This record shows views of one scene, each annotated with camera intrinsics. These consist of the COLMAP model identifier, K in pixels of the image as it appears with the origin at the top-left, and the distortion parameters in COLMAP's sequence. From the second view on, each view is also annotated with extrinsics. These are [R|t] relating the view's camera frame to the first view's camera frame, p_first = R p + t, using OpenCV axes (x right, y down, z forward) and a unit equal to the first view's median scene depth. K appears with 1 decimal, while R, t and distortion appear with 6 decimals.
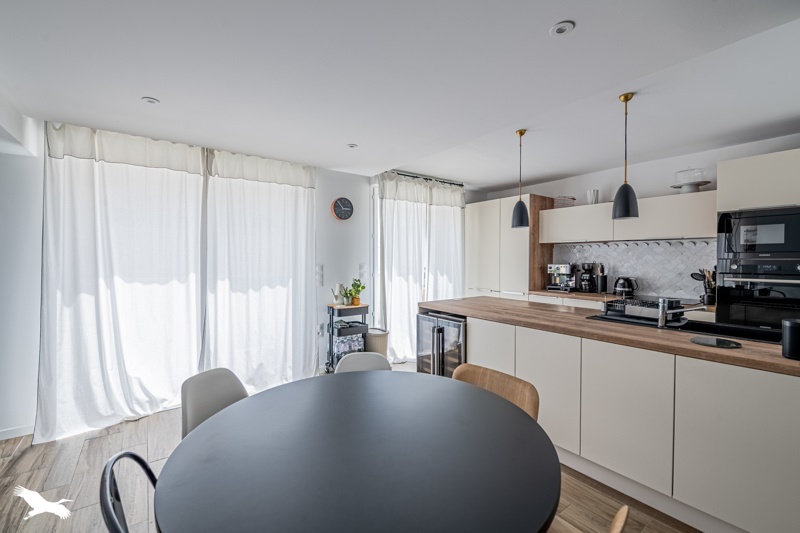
lens RADIAL K [[342.8, 0, 400.8], [0, 342.8, 264.8], [0, 0, 1]] dist [-0.002706, -0.000158]
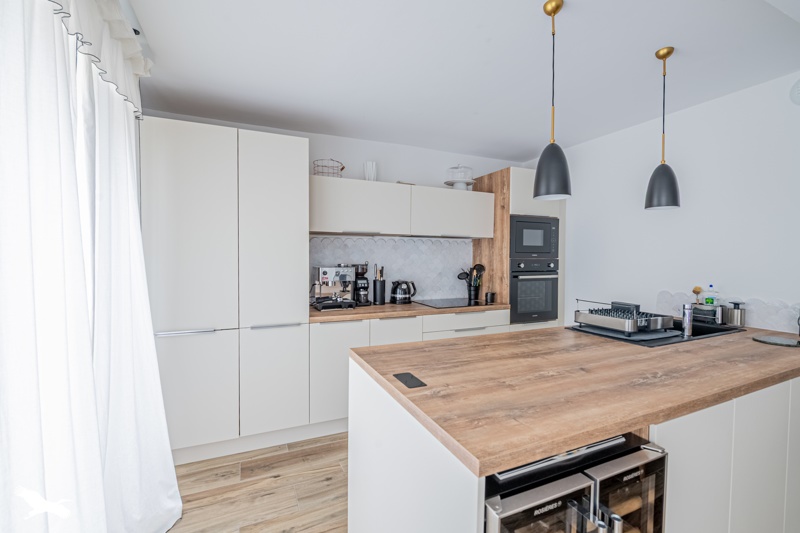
lens RADIAL K [[342.8, 0, 383.8], [0, 342.8, 261.7], [0, 0, 1]] dist [-0.002706, -0.000158]
pose [[0.247631, -0.013233, 0.968764, -0.147045], [0.015285, 0.999836, 0.009750, -0.017832], [-0.968734, 0.012393, 0.247793, 0.857134]]
